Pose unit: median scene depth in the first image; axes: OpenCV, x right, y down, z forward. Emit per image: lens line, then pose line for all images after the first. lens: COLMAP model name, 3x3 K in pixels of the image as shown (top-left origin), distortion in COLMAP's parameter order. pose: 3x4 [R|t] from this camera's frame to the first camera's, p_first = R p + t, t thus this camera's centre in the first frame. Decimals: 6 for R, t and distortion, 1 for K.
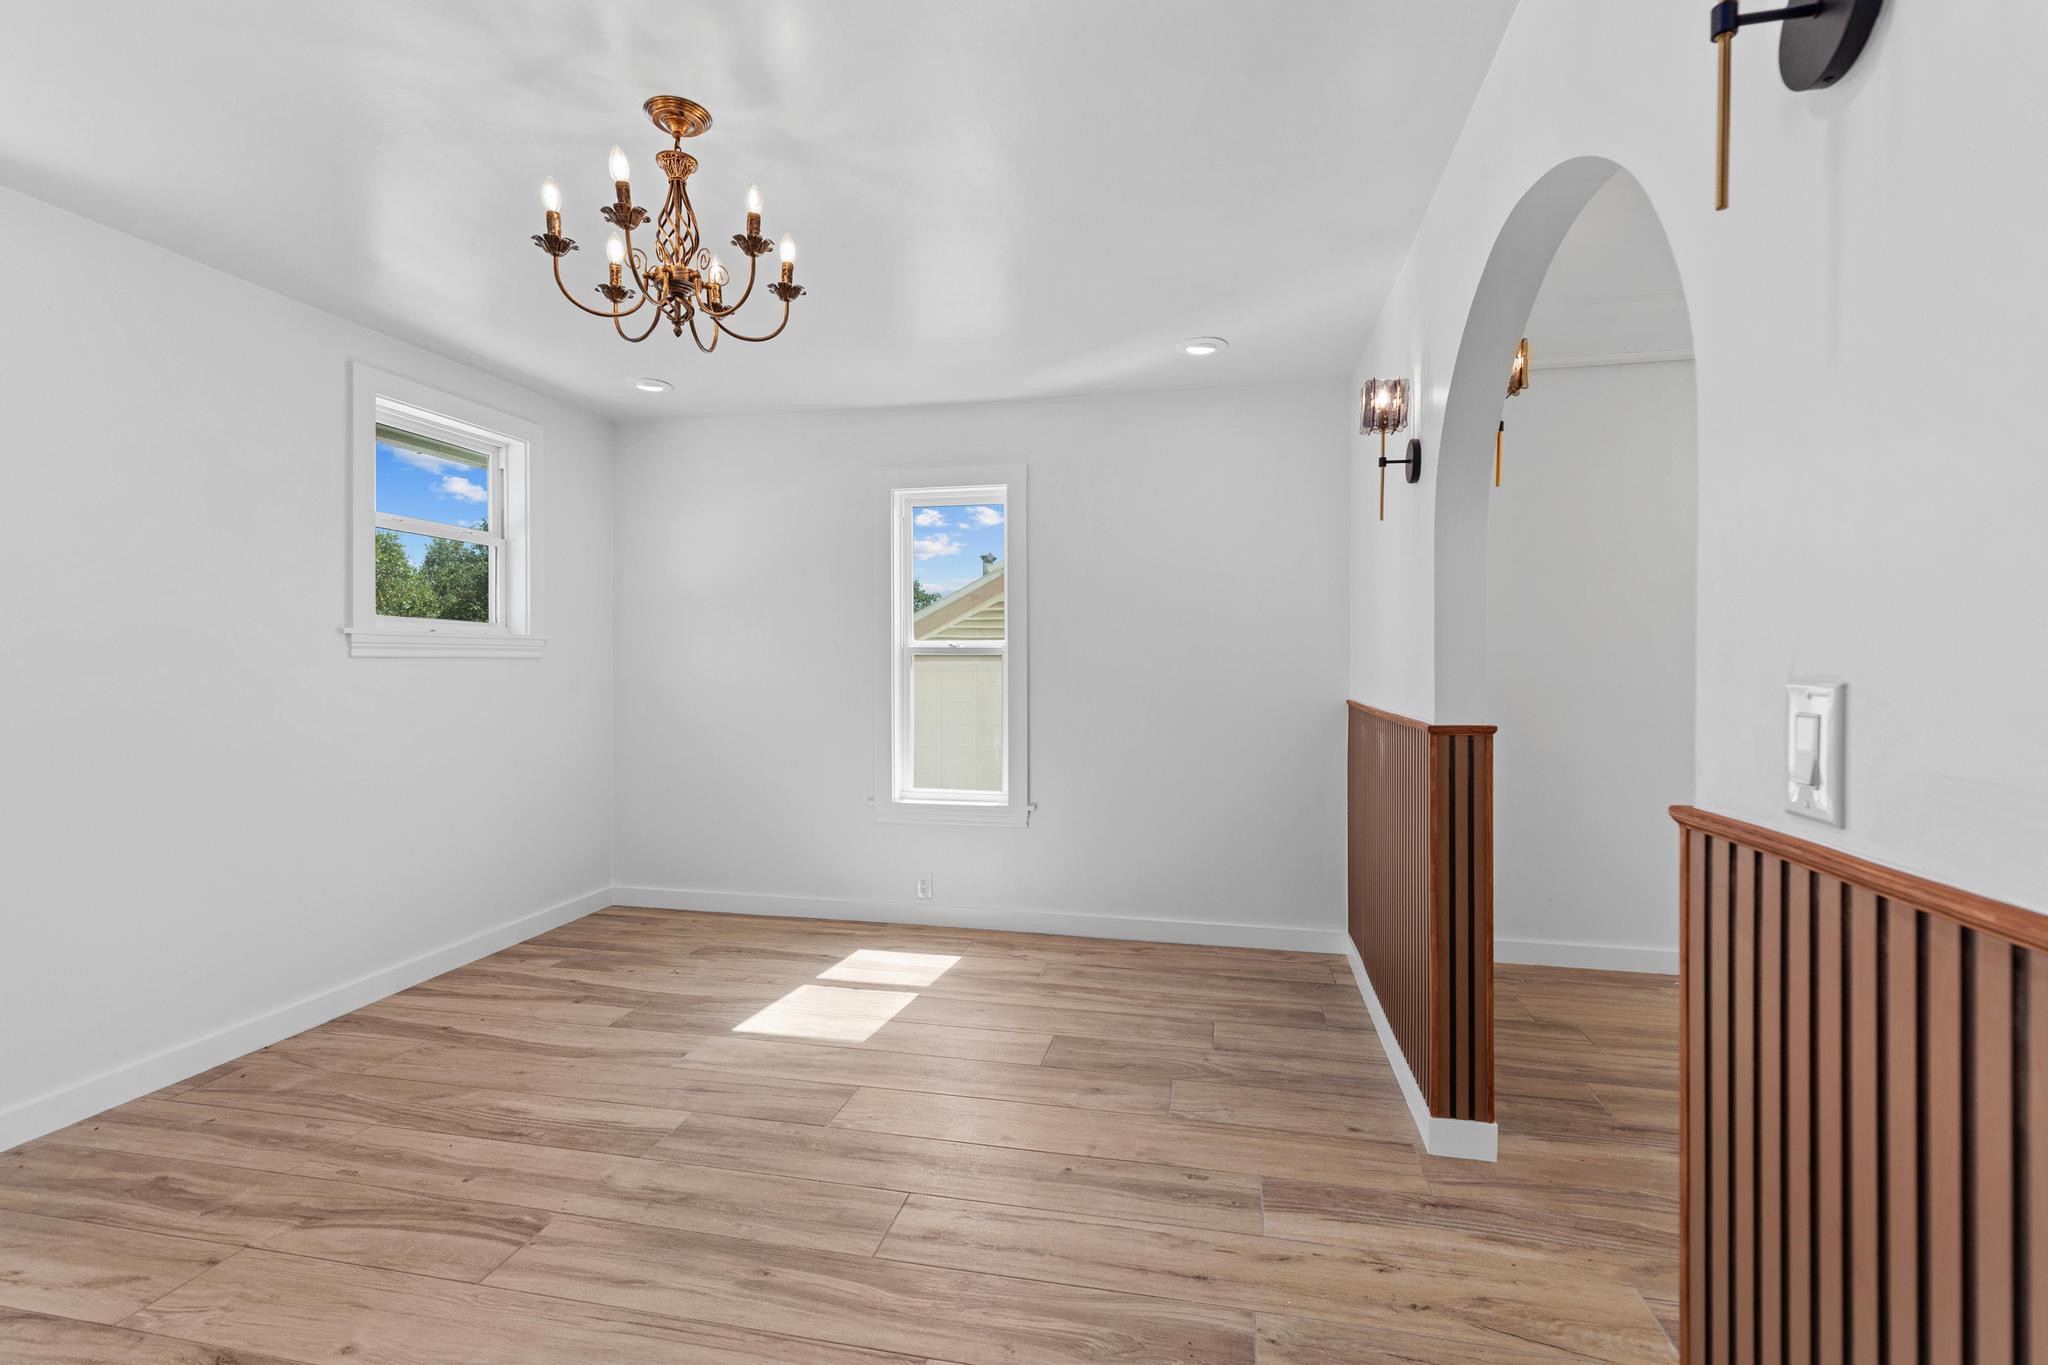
lens RADIAL K [[957.3, 0, 1014.1], [0, 957.3, 672.2], [0, 0, 1]] dist [-0.000715, 0.000015]
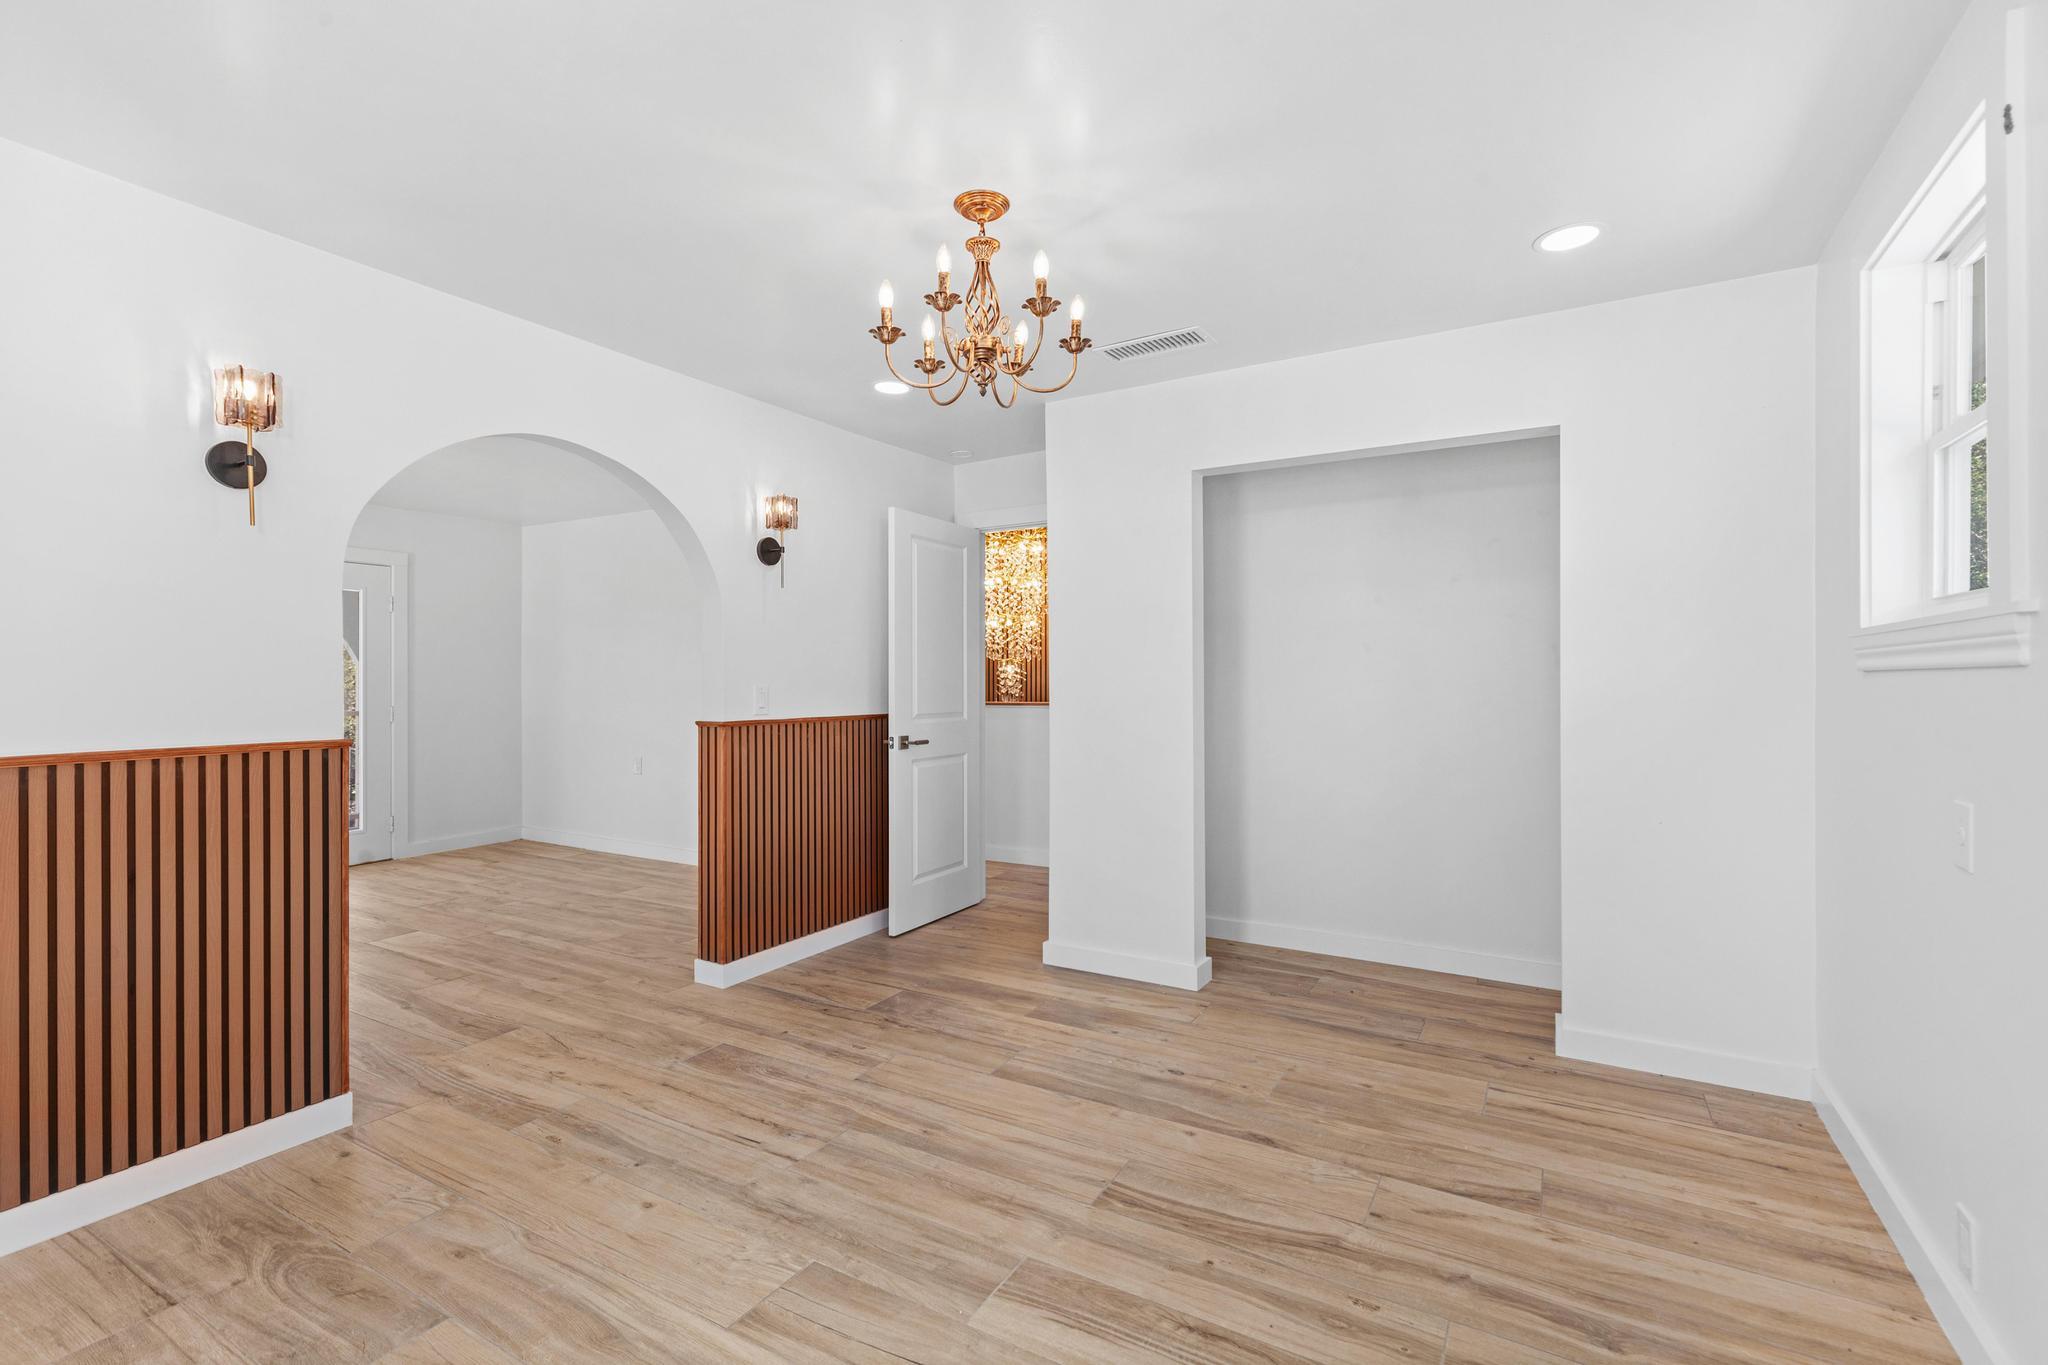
lens RADIAL K [[957.3, 0, 1014.1], [0, 957.3, 672.2], [0, 0, 1]] dist [-0.000715, 0.000015]
pose [[-0.952551, 0.004225, 0.304350, -0.716918], [0.004186, 0.999991, -0.000779, -0.022970], [-0.304351, 0.000532, -0.952560, 2.032114]]
